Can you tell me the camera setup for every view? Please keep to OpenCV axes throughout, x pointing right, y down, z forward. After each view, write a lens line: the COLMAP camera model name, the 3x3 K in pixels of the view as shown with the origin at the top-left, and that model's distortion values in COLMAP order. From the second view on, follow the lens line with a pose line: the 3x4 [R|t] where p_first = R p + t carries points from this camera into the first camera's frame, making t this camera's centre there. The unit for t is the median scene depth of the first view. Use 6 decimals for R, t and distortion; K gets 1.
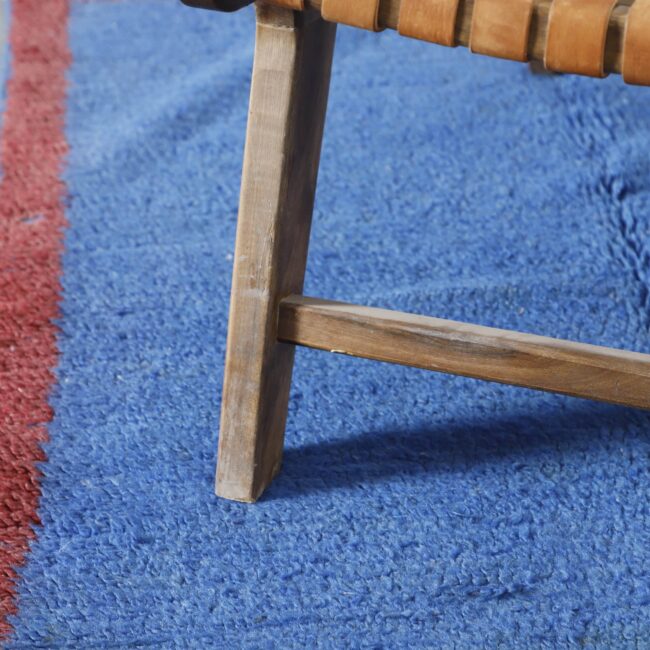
lens RADIAL K [[2189.7, 0, 325.1], [0, 2189.7, 325.6], [0, 0, 1]] dist [0.348079, 0.000000]
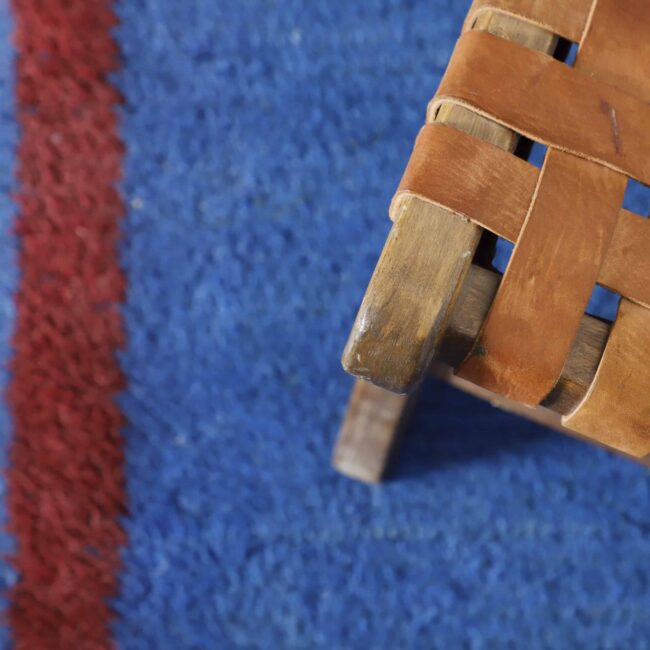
lens RADIAL K [[2016.8, 0, 325.5], [0, 2016.8, 324.2], [0, 0, 1]] dist [0.320732, 0.000000]
pose [[0.999209, 0.015606, 0.036565, -0.077581], [-0.037226, 0.690154, 0.722704, -0.489624], [-0.013956, -0.723494, 0.690189, 0.477976]]
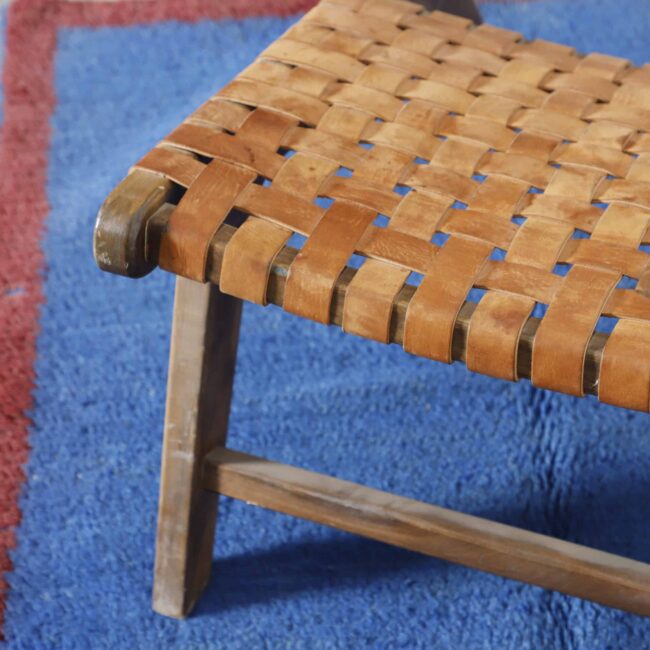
lens RADIAL K [[2016.8, 0, 325.4], [0, 2016.8, 323.5], [0, 0, 1]] dist [0.320732, 0.000000]
pose [[0.999657, 0.005868, -0.025537, 0.066596], [-0.001441, 0.985439, 0.170022, -0.247955], [0.026163, -0.169927, 0.985109, -0.051396]]
